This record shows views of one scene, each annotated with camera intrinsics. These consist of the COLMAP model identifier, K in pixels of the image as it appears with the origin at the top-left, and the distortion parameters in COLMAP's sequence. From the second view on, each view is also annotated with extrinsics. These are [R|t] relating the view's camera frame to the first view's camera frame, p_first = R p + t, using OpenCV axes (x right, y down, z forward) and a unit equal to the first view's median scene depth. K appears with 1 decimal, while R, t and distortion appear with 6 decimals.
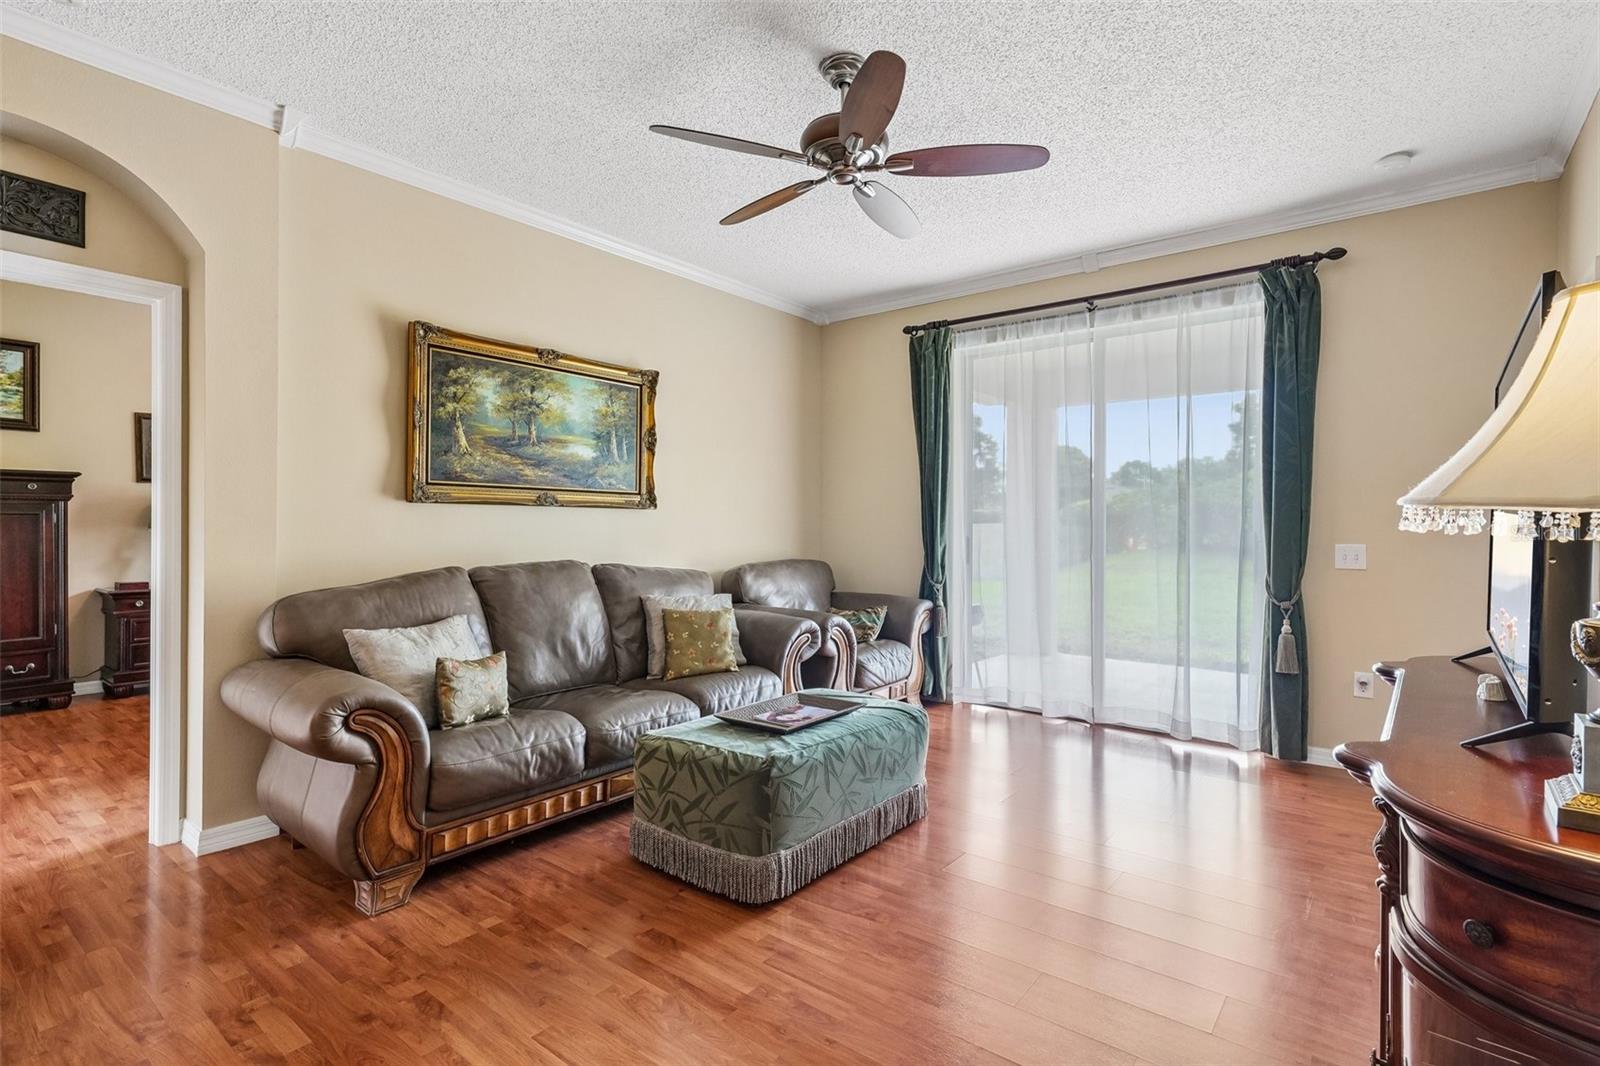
lens RADIAL K [[781.2, 0, 791.0], [0, 781.2, 521.0], [0, 0, 1]] dist [0.023956, 0.000233]
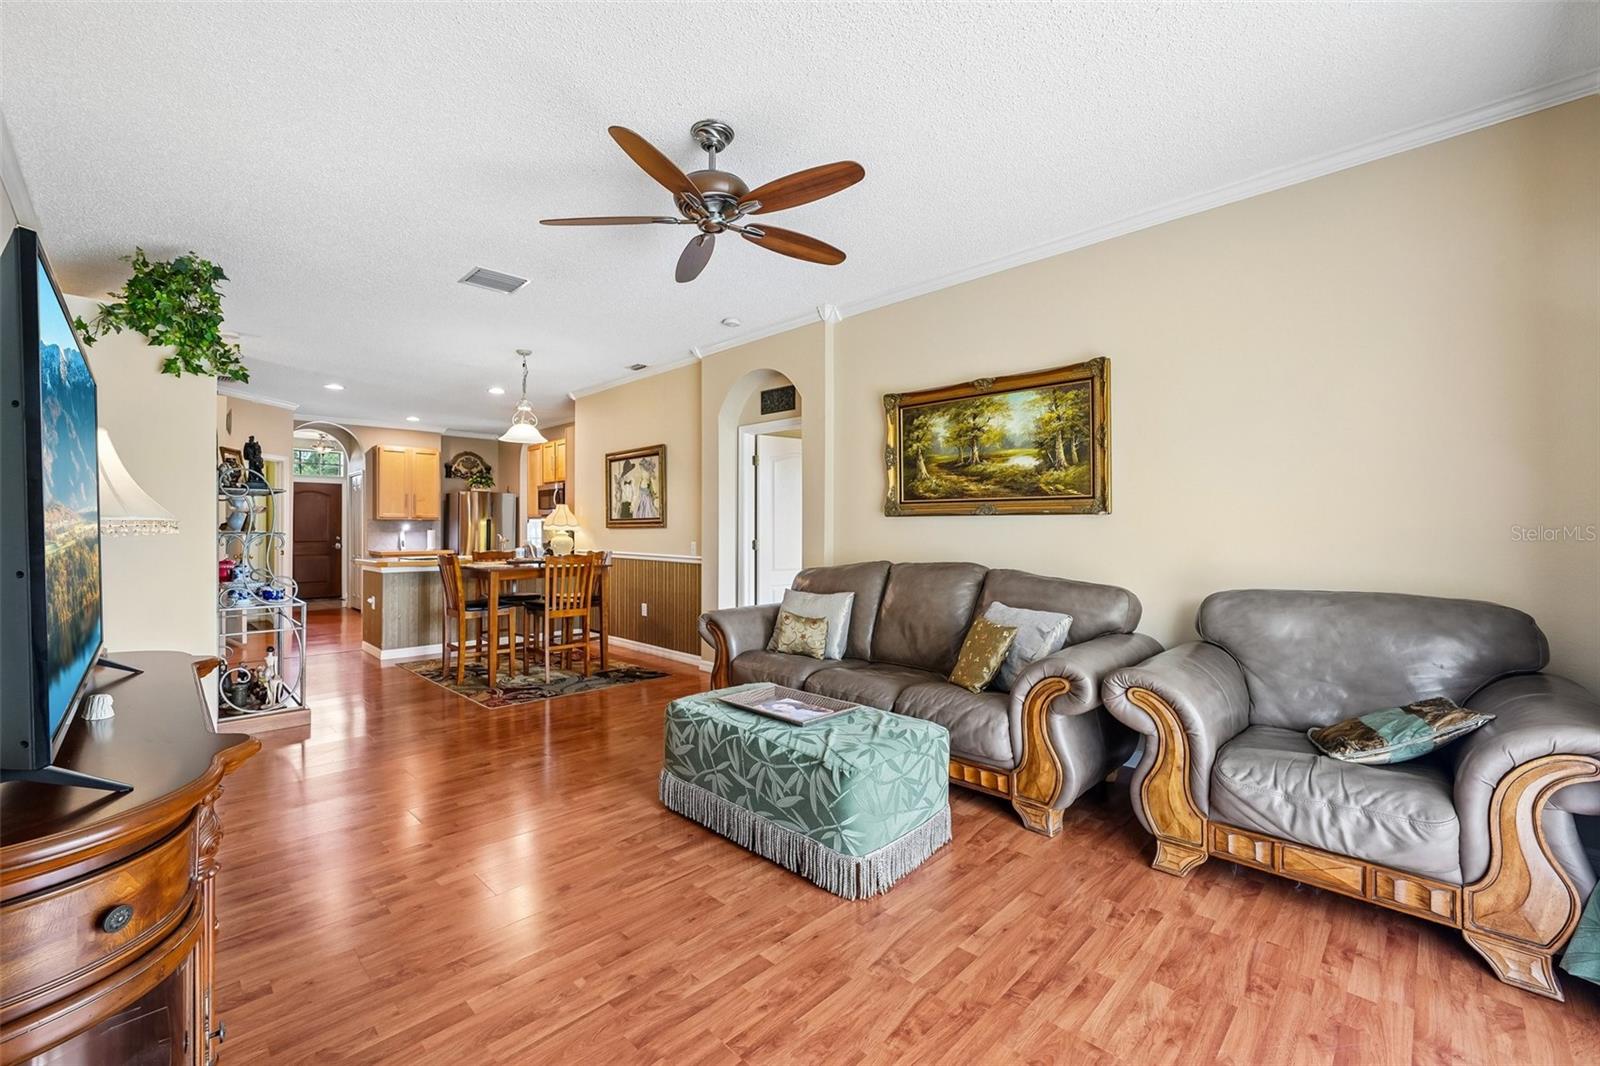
lens RADIAL K [[648.0, 0, 787.0], [0, 648.0, 532.7], [0, 0, 1]] dist [-0.014915, 0.004091]
pose [[-0.104024, -0.000062, -0.994575, 0.623139], [0.001099, 0.999999, -0.000177, 0.005793], [0.994574, -0.001111, -0.104024, 0.767896]]
